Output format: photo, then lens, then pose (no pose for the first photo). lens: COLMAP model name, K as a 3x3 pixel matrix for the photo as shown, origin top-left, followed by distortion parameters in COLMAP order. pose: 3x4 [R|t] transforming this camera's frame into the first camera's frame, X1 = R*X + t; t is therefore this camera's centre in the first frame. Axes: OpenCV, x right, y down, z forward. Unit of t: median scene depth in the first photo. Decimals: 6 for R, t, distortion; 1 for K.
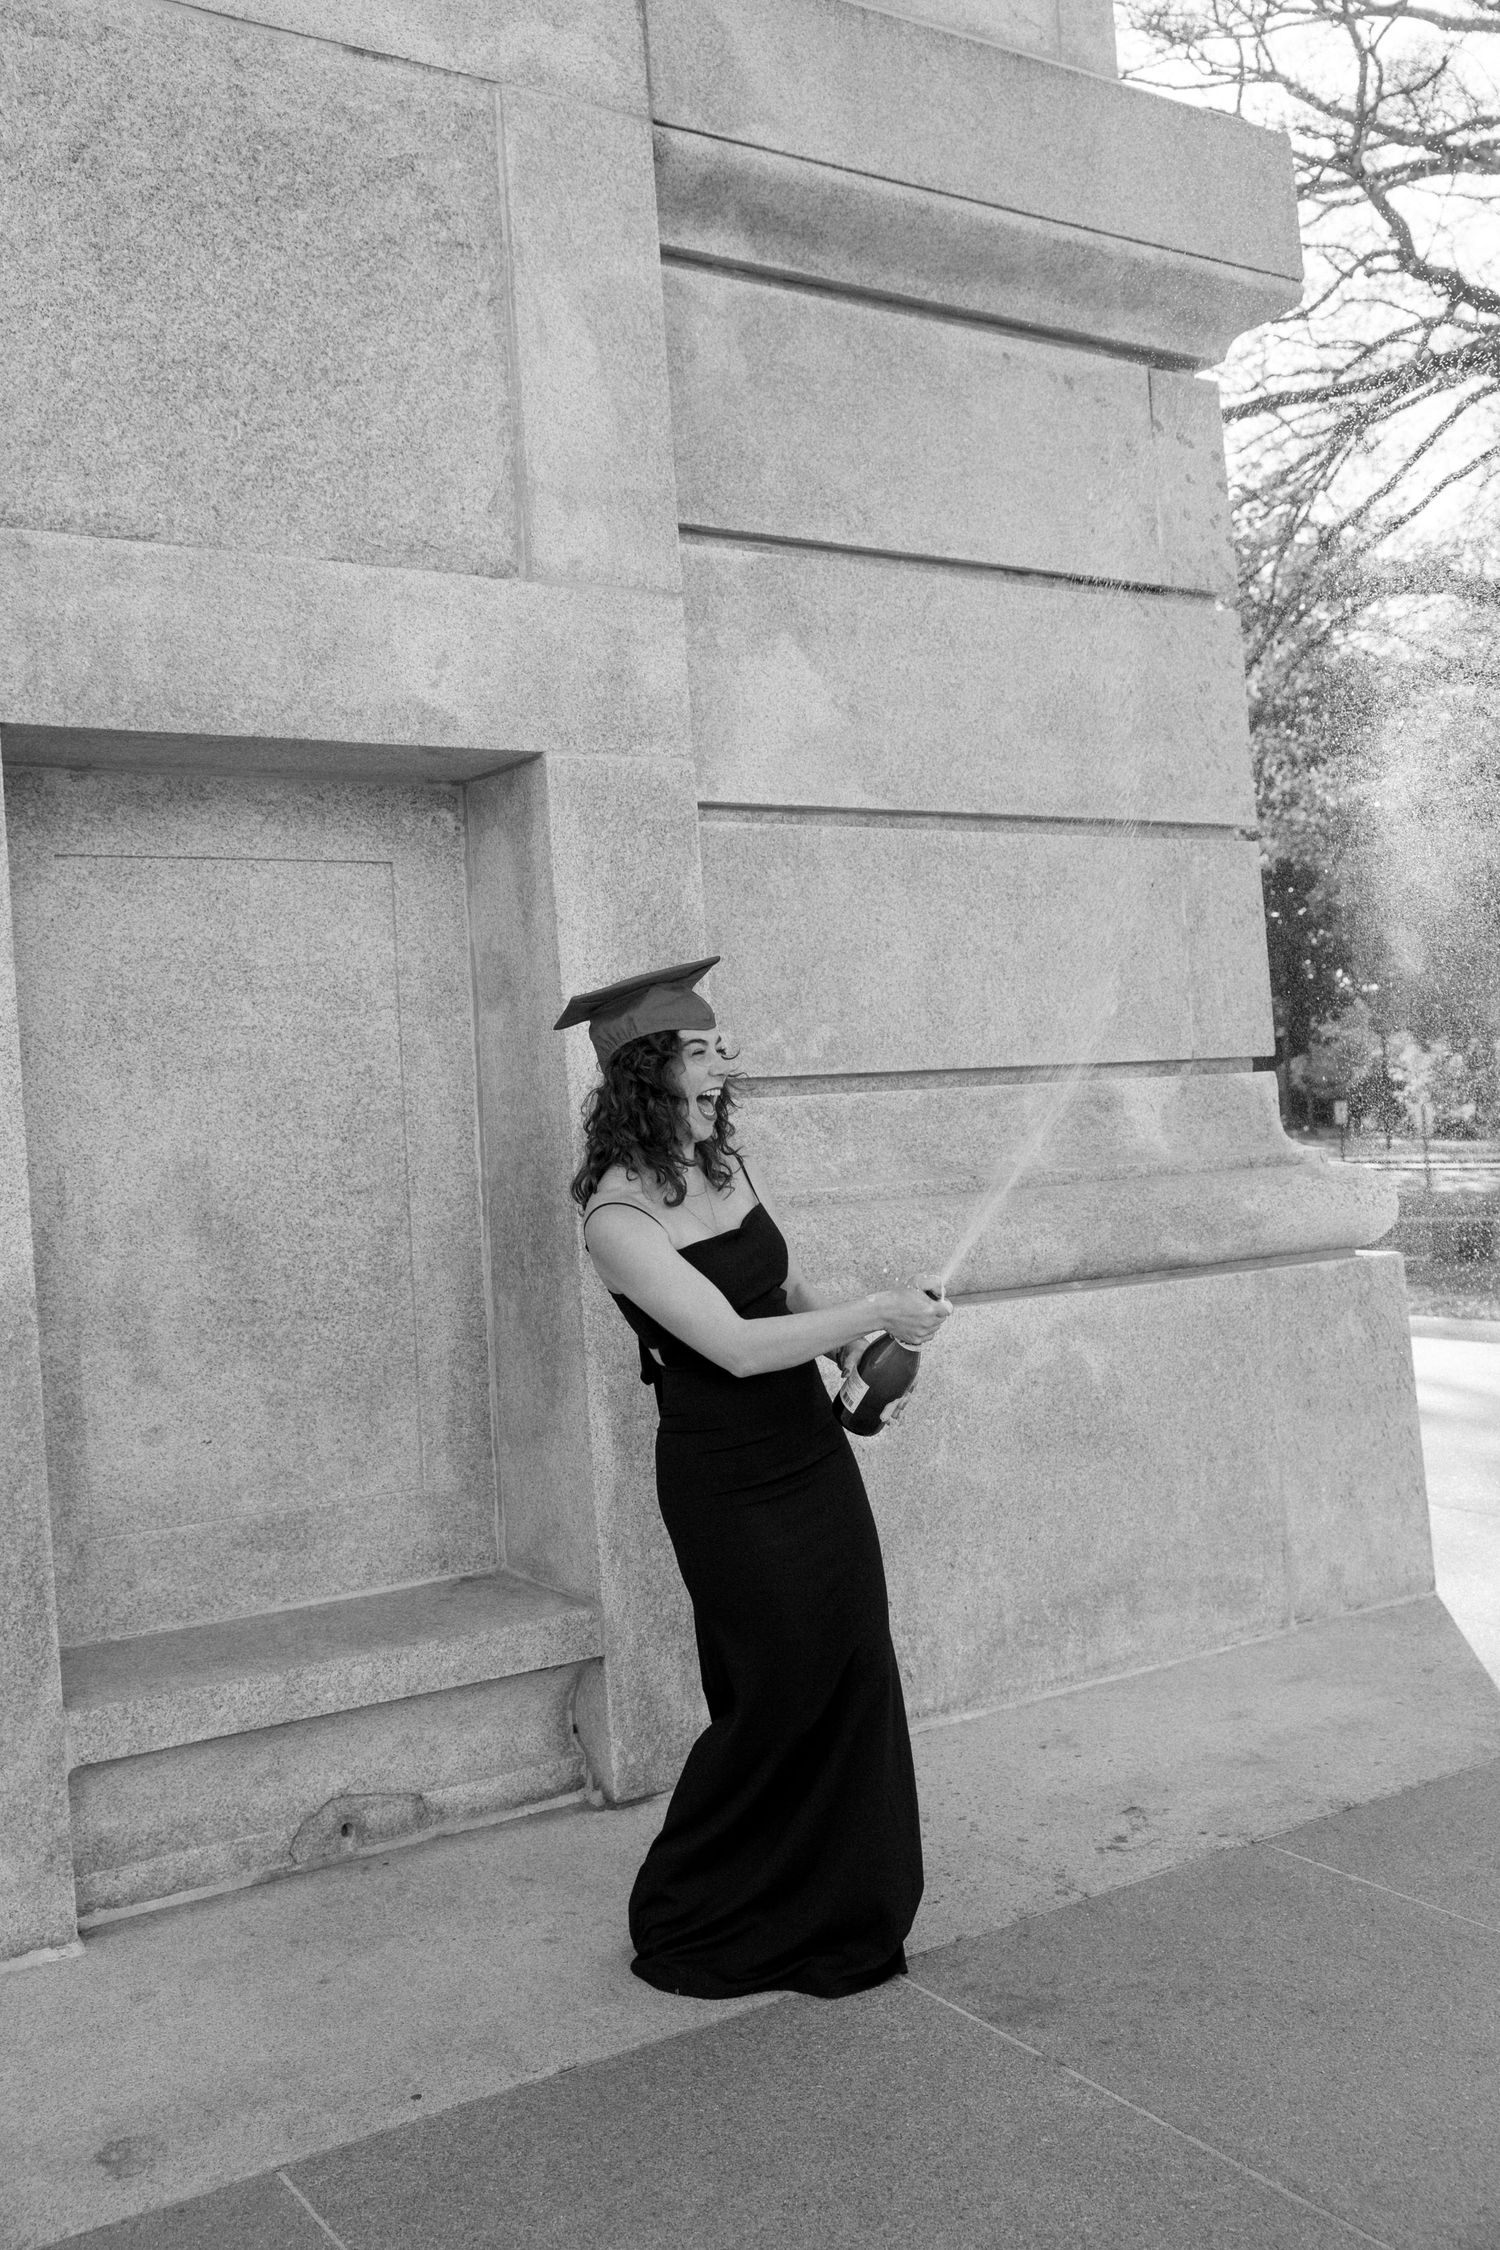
lens RADIAL K [[2106.5, 0, 755.9], [0, 2106.5, 1119.3], [0, 0, 1]] dist [0.004094, 0.000000]
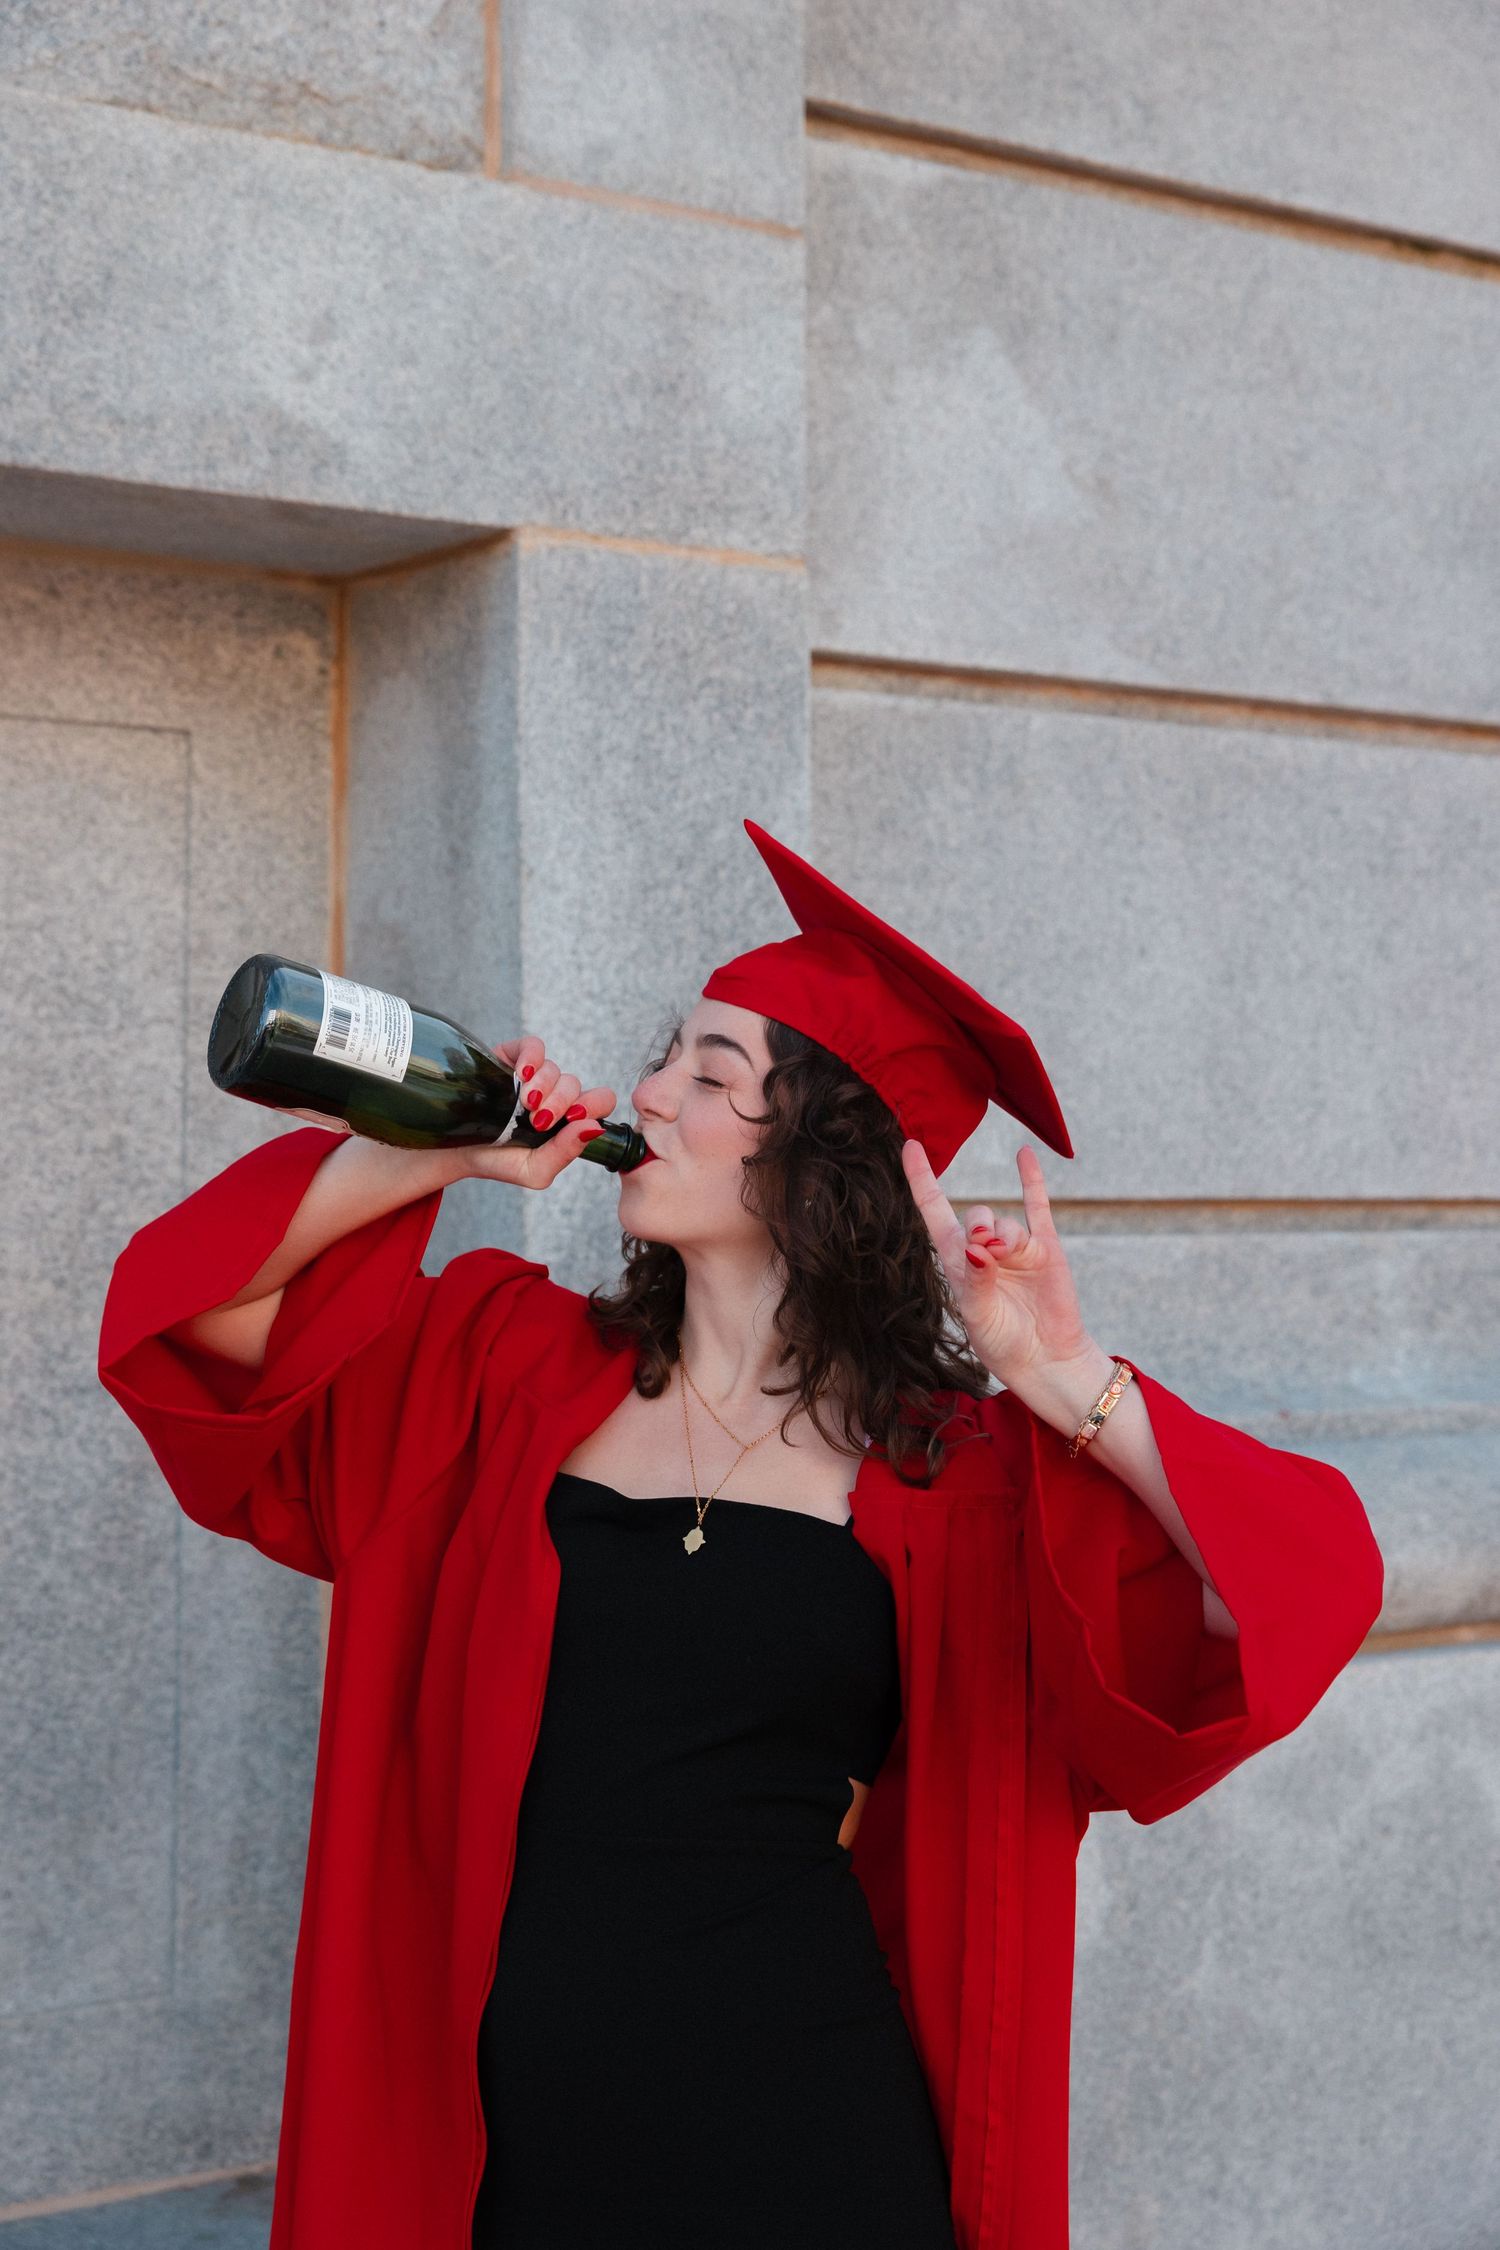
lens RADIAL K [[3398.6, 0, 746.4], [0, 3398.6, 1128.3], [0, 0, 1]] dist [0.034849, 0.000000]
pose [[0.998057, 0.060520, 0.014839, -0.046358], [-0.060347, 0.998107, -0.011879, -0.025879], [-0.015530, 0.010961, 0.999819, 0.188795]]
